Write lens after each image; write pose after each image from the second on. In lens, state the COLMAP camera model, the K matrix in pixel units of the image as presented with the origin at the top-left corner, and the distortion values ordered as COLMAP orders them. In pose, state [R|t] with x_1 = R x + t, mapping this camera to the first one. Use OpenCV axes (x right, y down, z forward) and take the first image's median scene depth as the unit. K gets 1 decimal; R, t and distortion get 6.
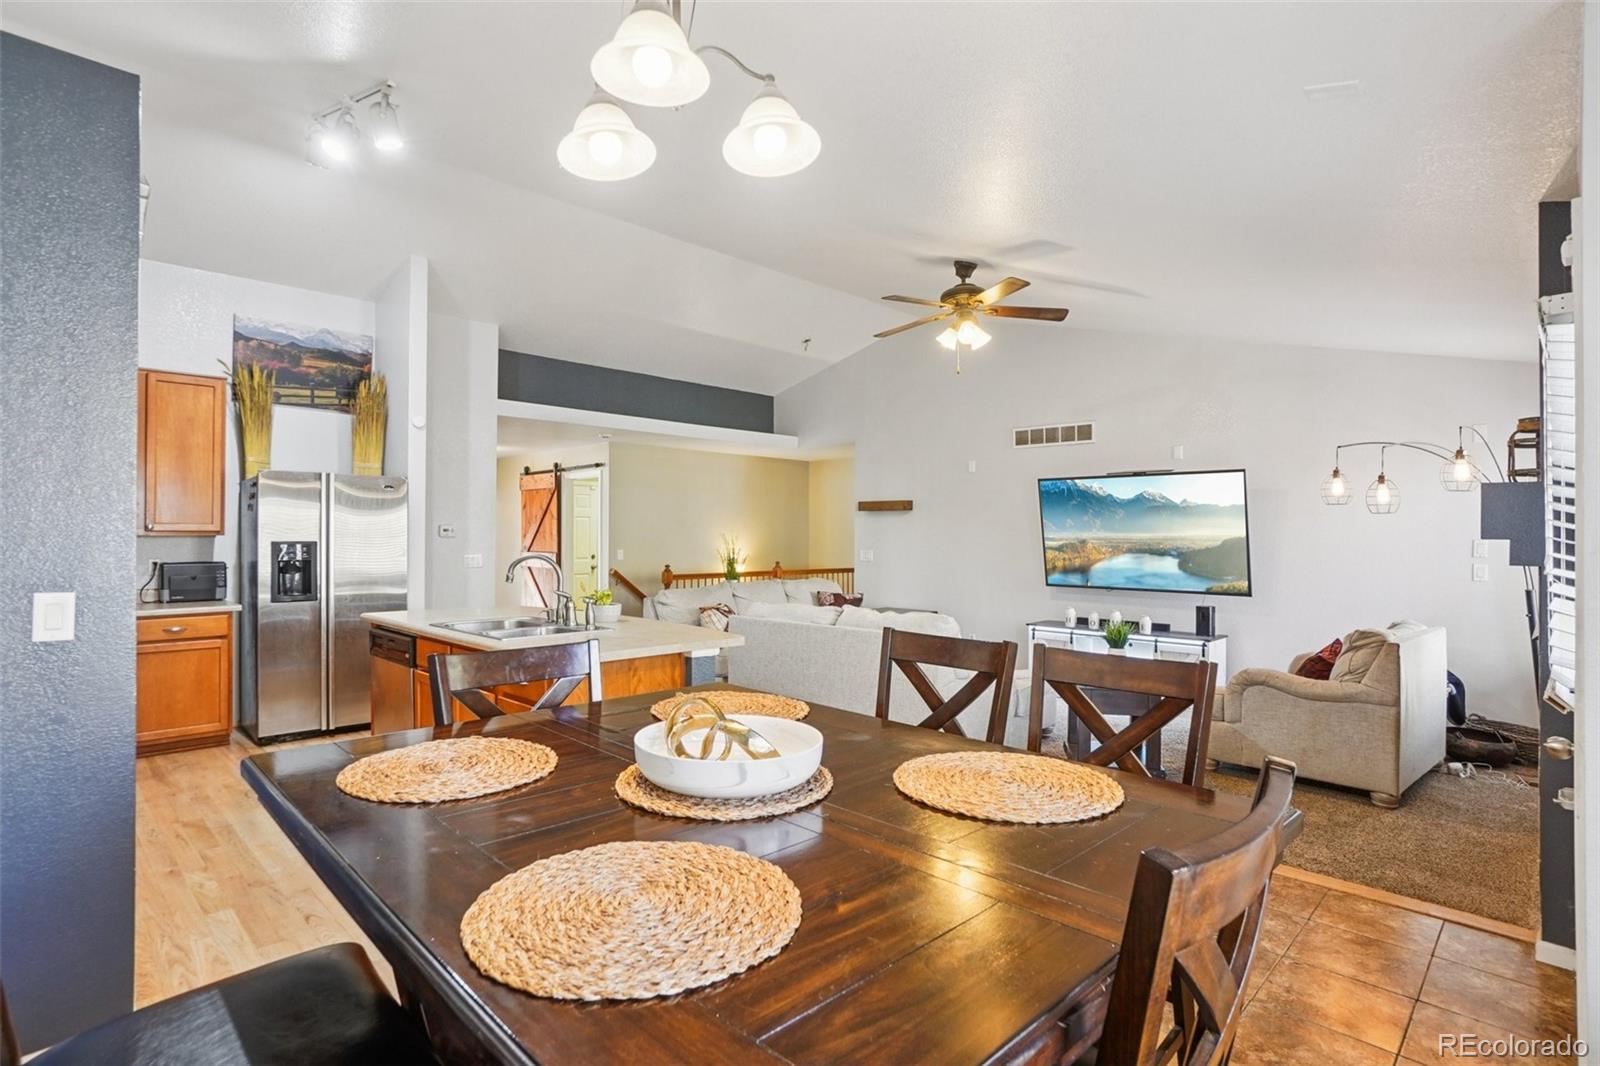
lens RADIAL K [[793.8, 0, 782.5], [0, 793.8, 527.3], [0, 0, 1]] dist [-0.026601, 0.007472]
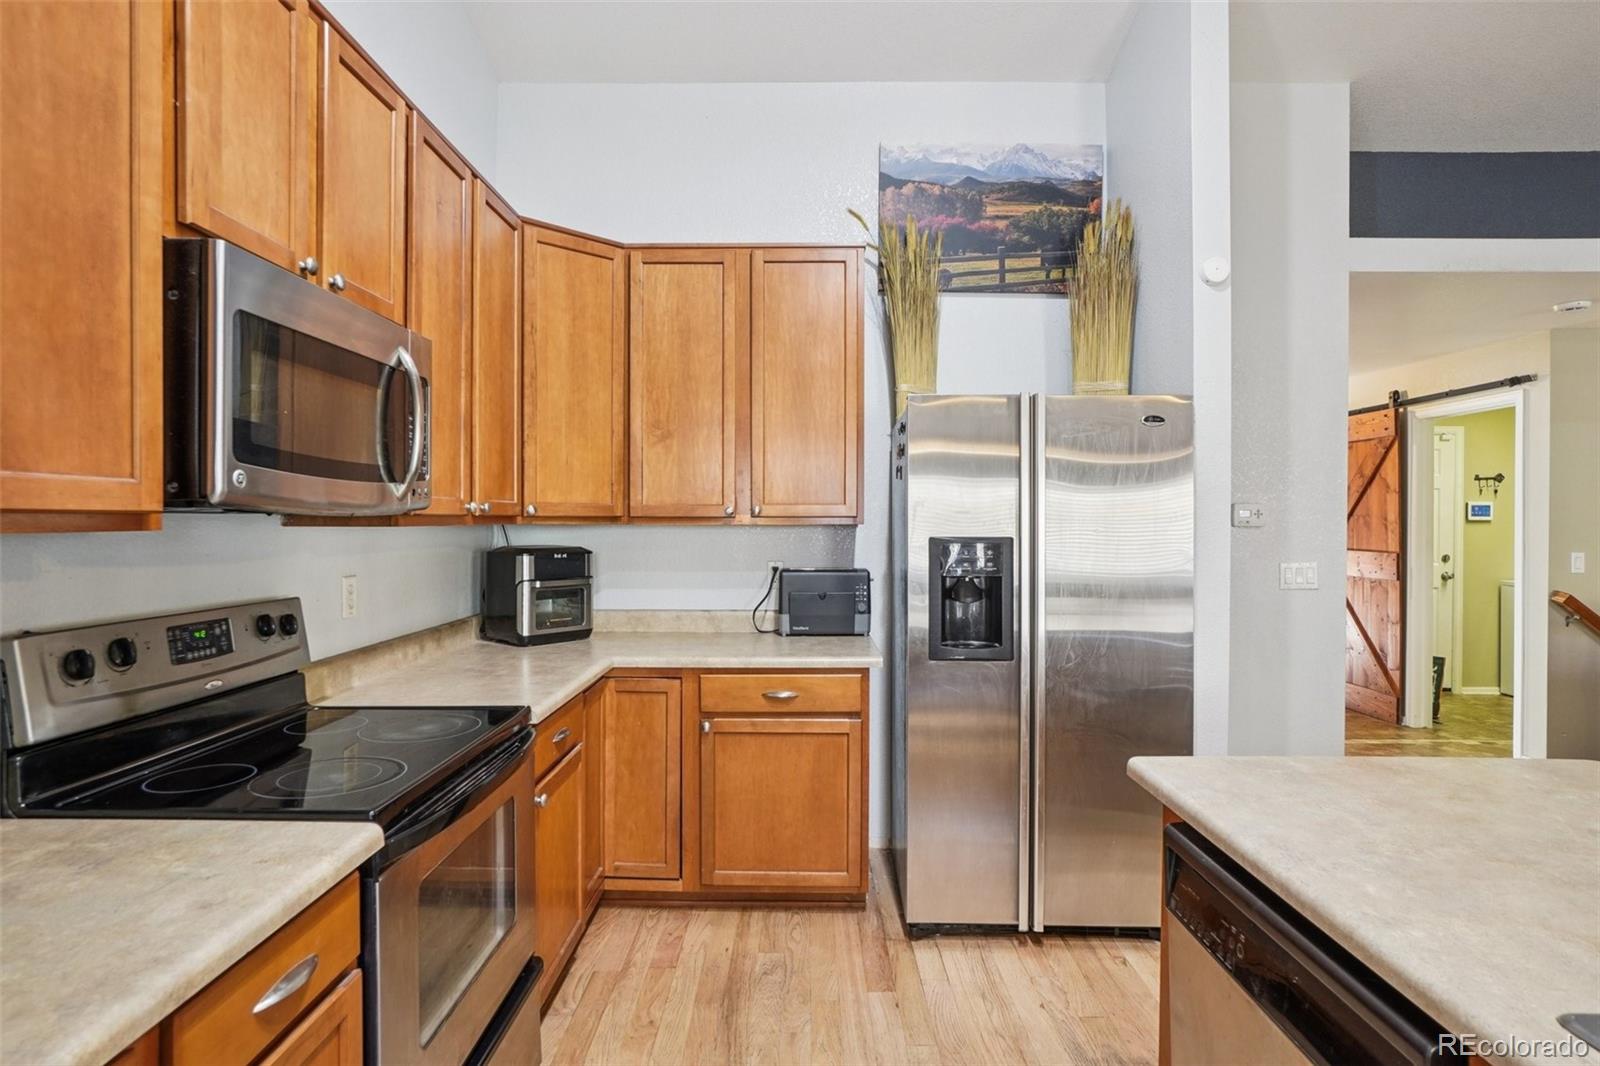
lens RADIAL K [[841.2, 0, 787.0], [0, 841.2, 527.1], [0, 0, 1]] dist [-0.027291, 0.011834]
pose [[0.704101, 0.008998, -0.710043, -0.297094], [0.006881, 0.999786, 0.019493, -0.000359], [0.710066, -0.018611, 0.703889, 0.496531]]
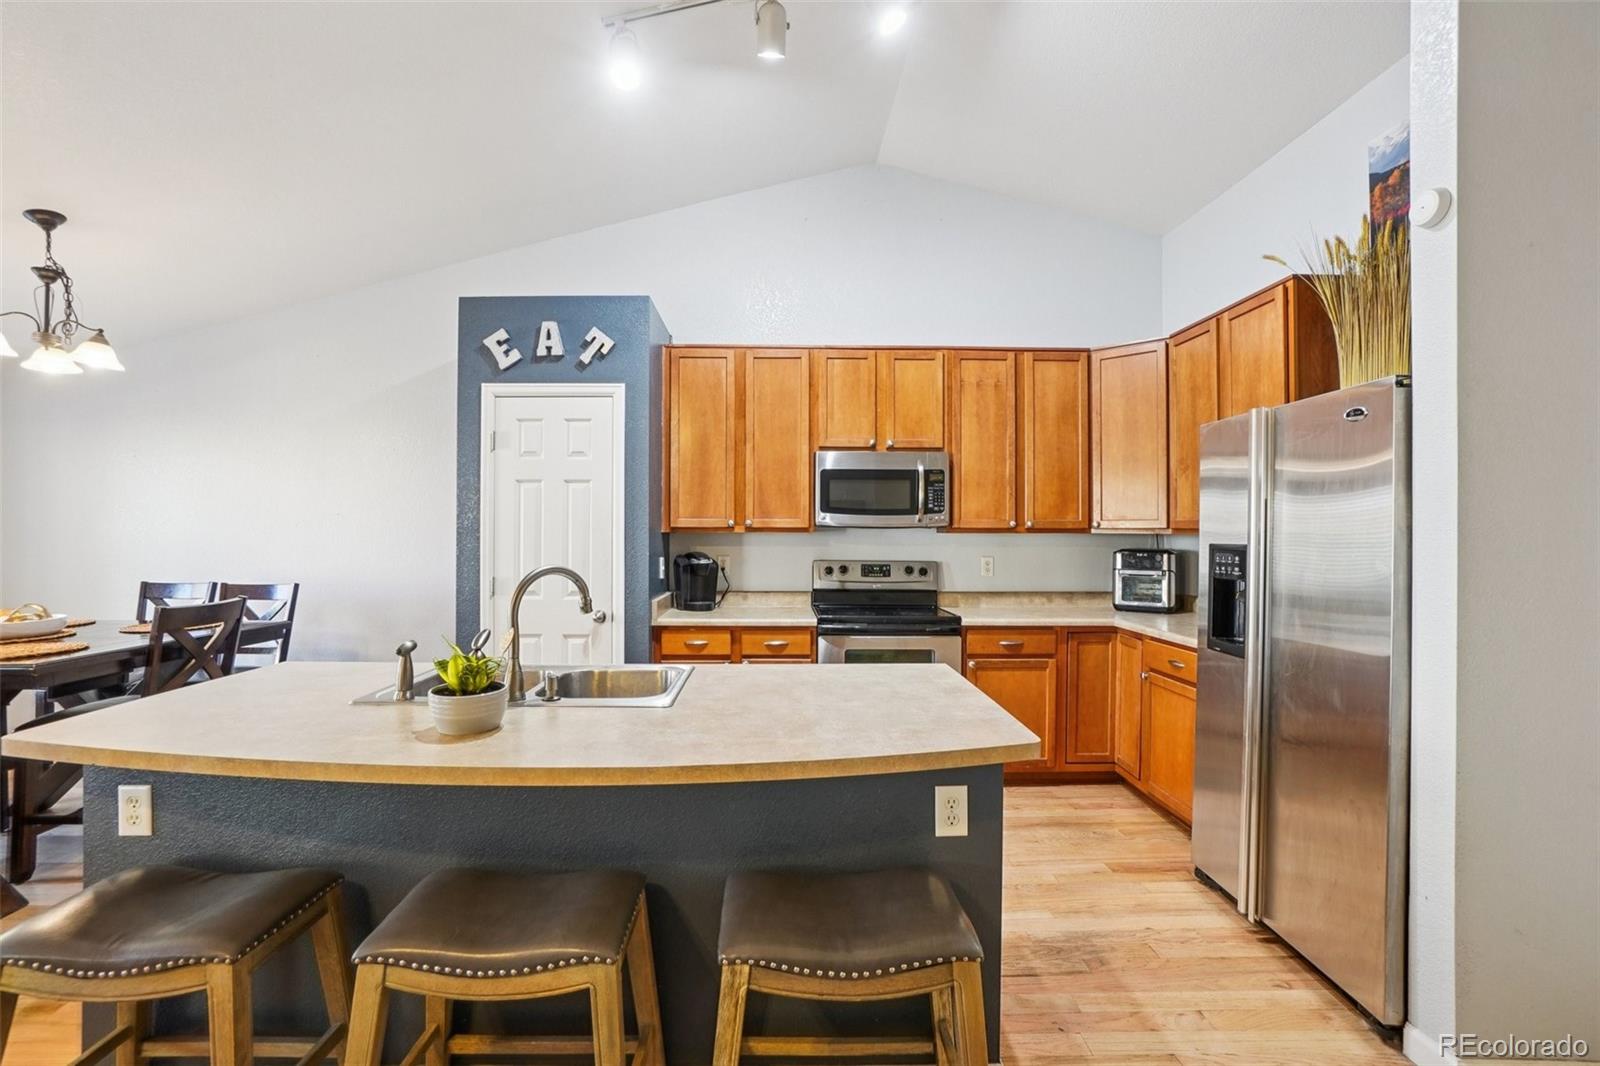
lens RADIAL K [[705.4, 0, 776.8], [0, 705.4, 534.2], [0, 0, 1]] dist [-0.032642, 0.009076]
pose [[-0.696980, 0.000969, -0.717090, -0.040913], [0.007153, 0.999959, -0.005601, 0.009380], [0.717055, -0.009034, -0.696958, 1.010689]]
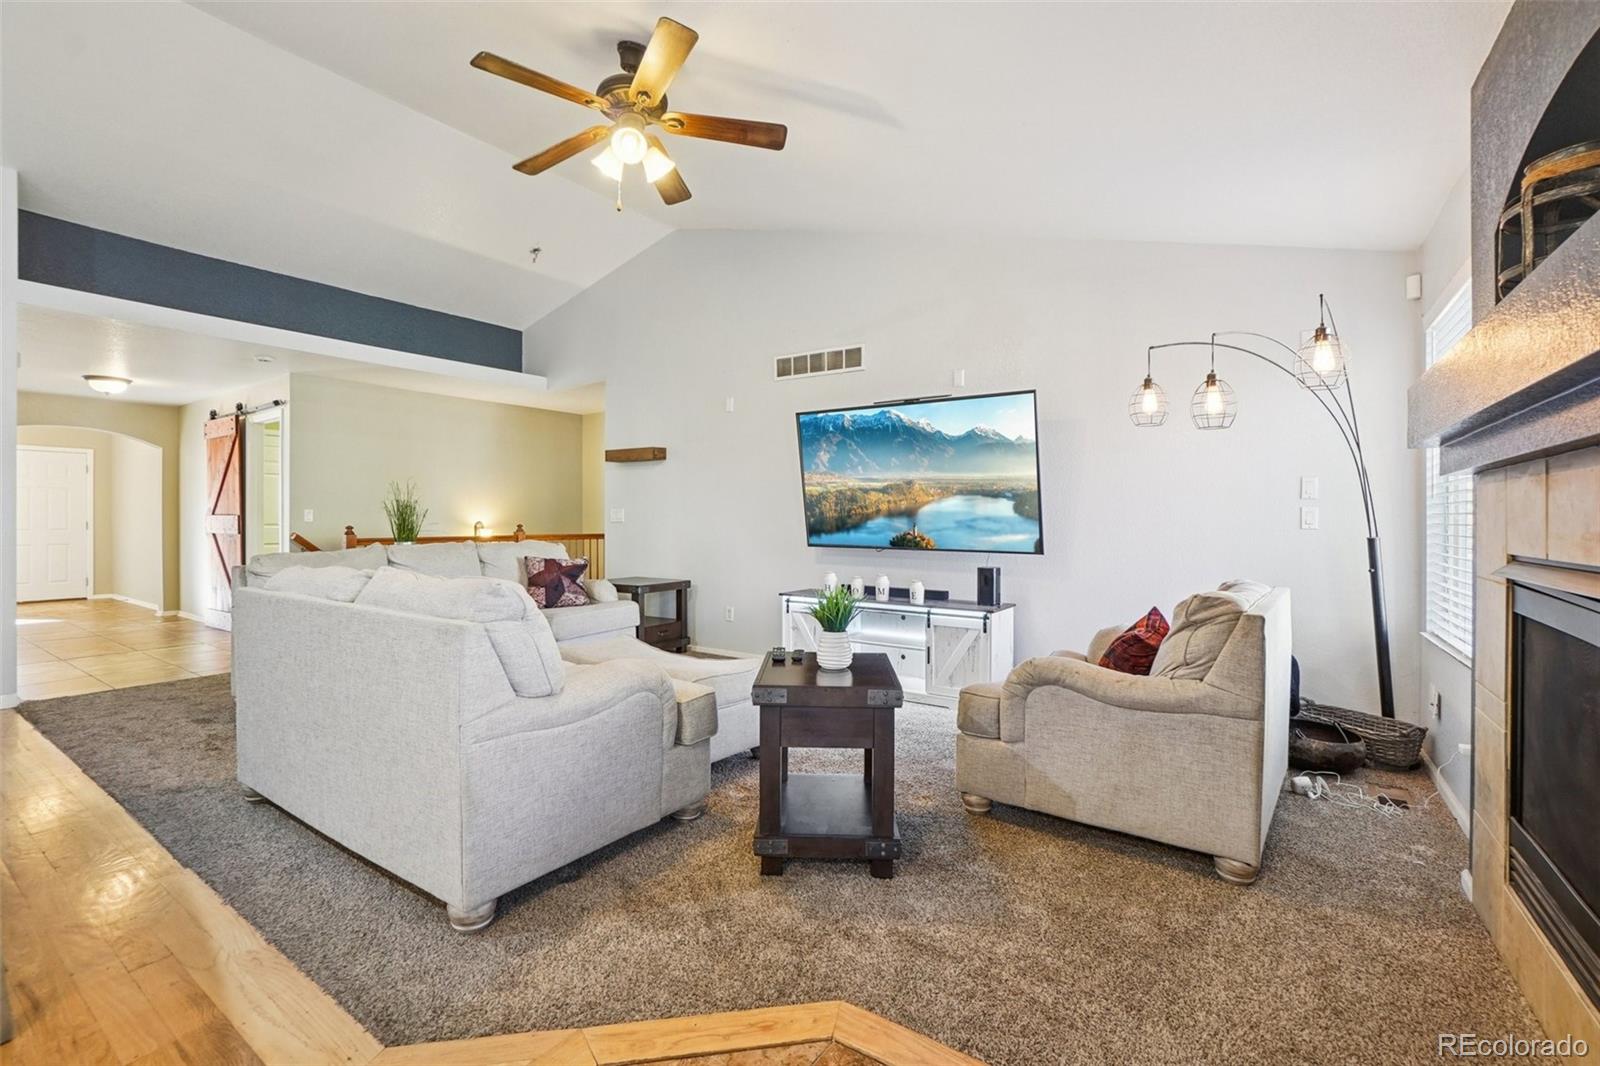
lens RADIAL K [[705.4, 0, 779.1], [0, 705.4, 517.4], [0, 0, 1]] dist [-0.032642, 0.009076]
pose [[0.985036, -0.001463, 0.172343, 0.226045], [-0.000318, 0.999947, 0.010306, 0.046156], [-0.172349, -0.010207, 0.984983, 0.370743]]
